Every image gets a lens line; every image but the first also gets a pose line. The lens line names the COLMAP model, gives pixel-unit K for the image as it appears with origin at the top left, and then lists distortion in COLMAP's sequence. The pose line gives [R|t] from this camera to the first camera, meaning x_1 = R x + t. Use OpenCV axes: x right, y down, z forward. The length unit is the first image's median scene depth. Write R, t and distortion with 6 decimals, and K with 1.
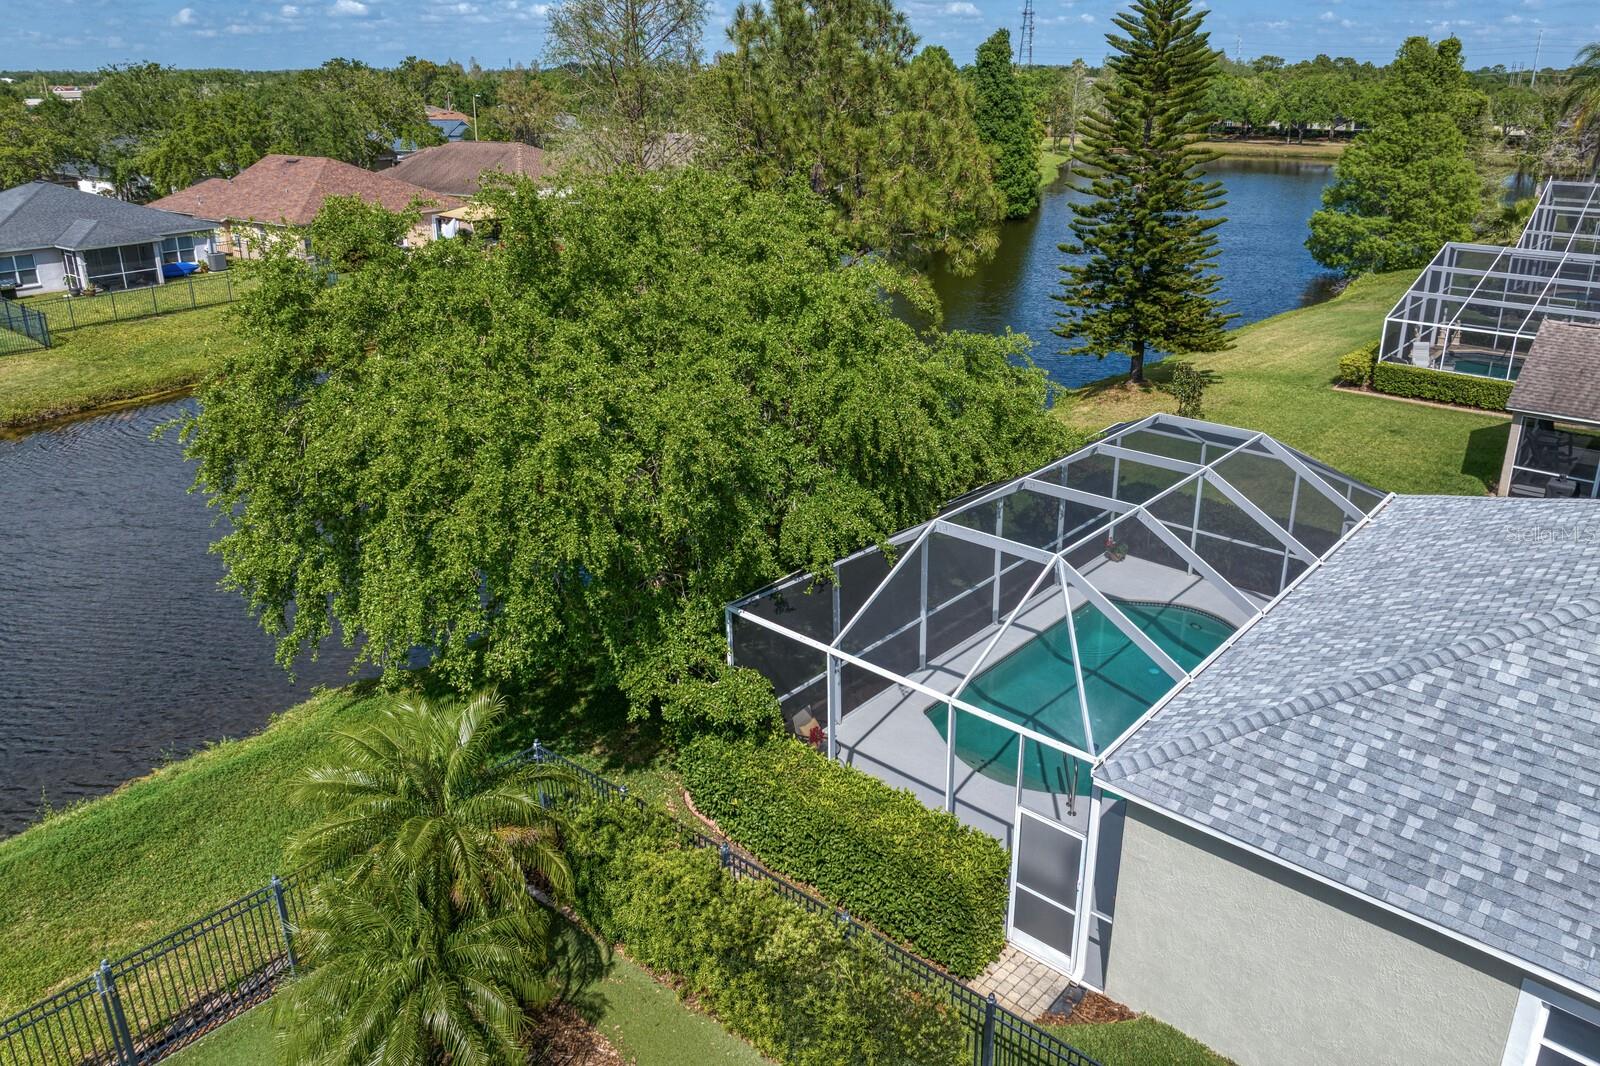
lens RADIAL K [[1122.7, 0, 806.3], [0, 1122.7, 452.4], [0, 0, 1]] dist [-0.039285, 0.003376]
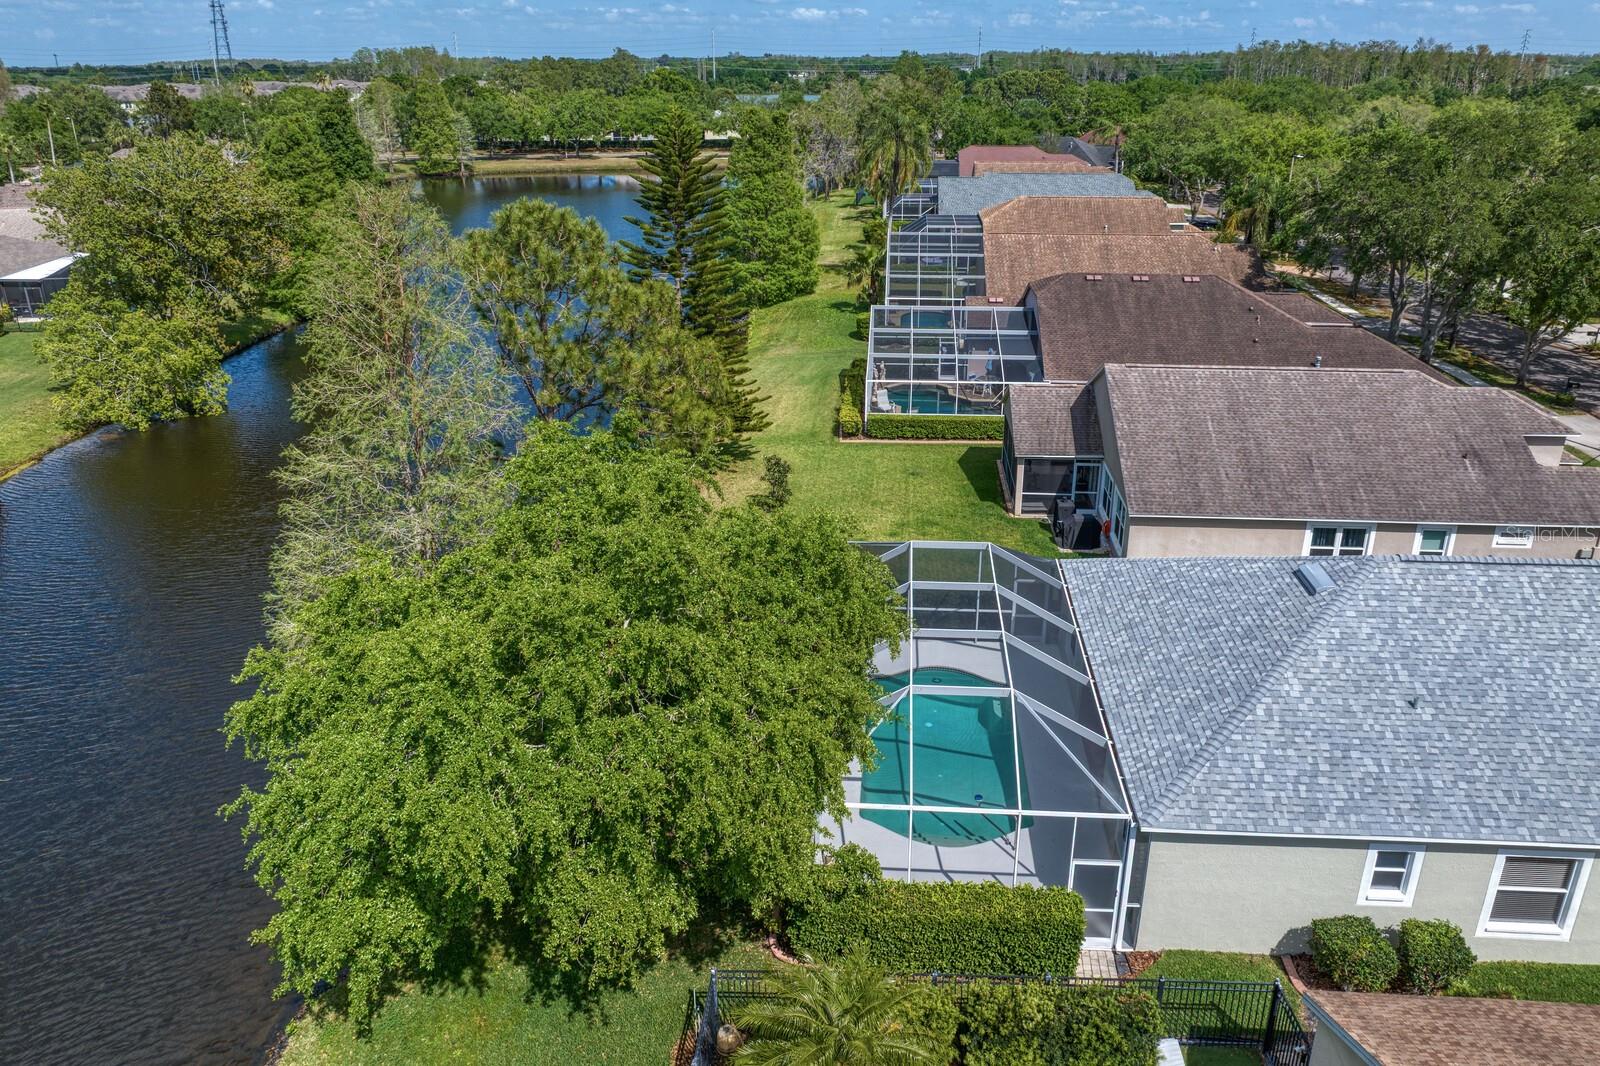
lens RADIAL K [[1135.6, 0, 796.9], [0, 1135.6, 487.7], [0, 0, 1]] dist [-0.044886, -0.001142]
pose [[0.798188, -0.214818, 0.562804, -0.363170], [0.193572, 0.976172, 0.098067, -0.170580], [-0.570460, 0.030668, 0.820752, -0.030331]]
